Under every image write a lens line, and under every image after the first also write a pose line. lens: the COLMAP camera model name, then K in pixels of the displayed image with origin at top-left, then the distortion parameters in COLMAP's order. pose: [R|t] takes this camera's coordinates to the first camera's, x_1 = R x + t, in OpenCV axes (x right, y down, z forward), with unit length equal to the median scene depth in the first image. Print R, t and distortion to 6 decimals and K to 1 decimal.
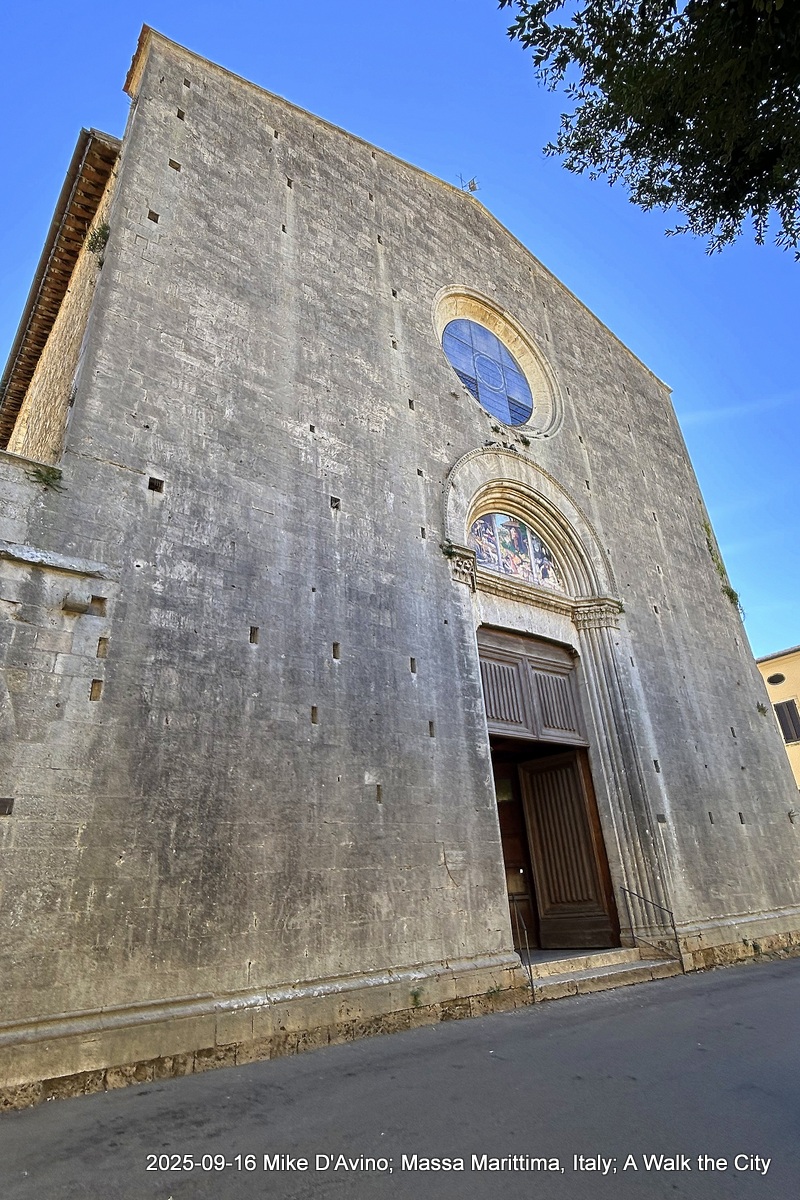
lens RADIAL K [[604.1, 0, 393.8], [0, 604.1, 594.5], [0, 0, 1]] dist [0.000433, -0.000686]
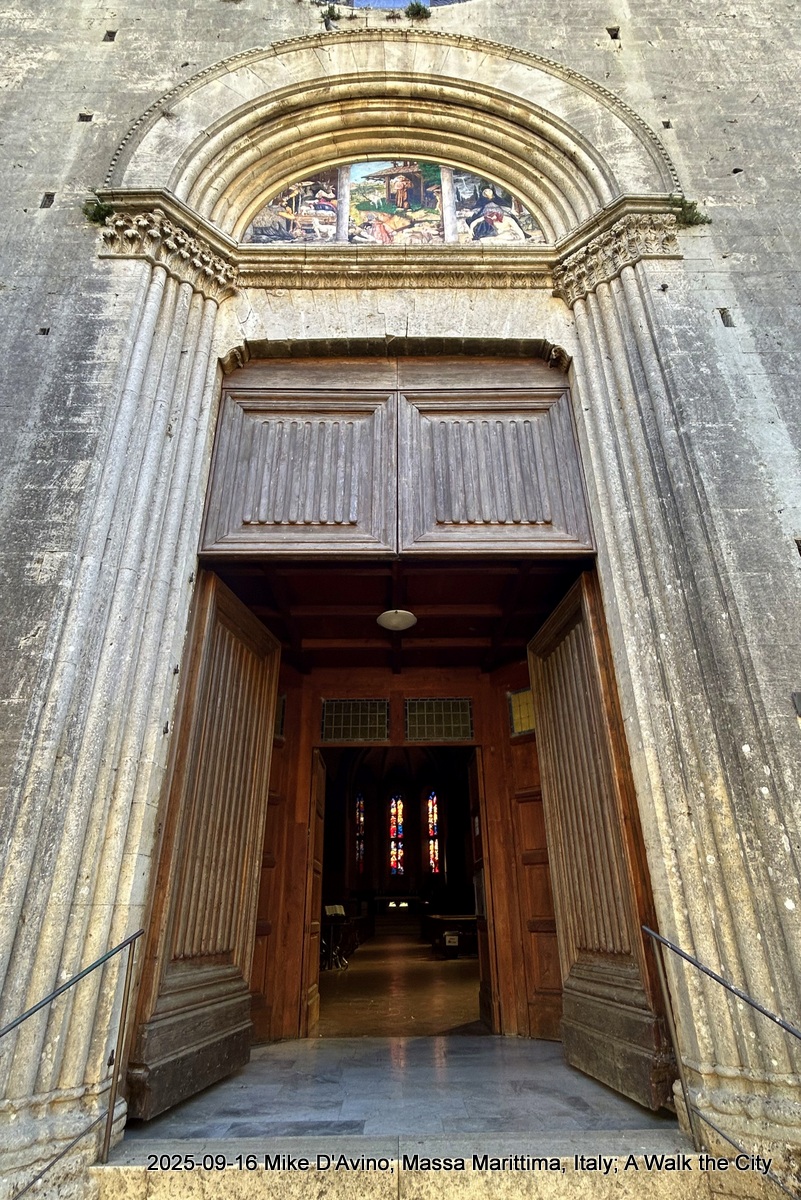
lens RADIAL K [[604.1, 0, 401.6], [0, 604.1, 603.3], [0, 0, 1]] dist [0.000433, -0.000686]
pose [[0.818434, -0.216772, -0.532142, 0.397654], [0.229532, 0.972348, -0.043074, 0.257185], [0.526764, -0.086891, 0.845559, 0.575811]]
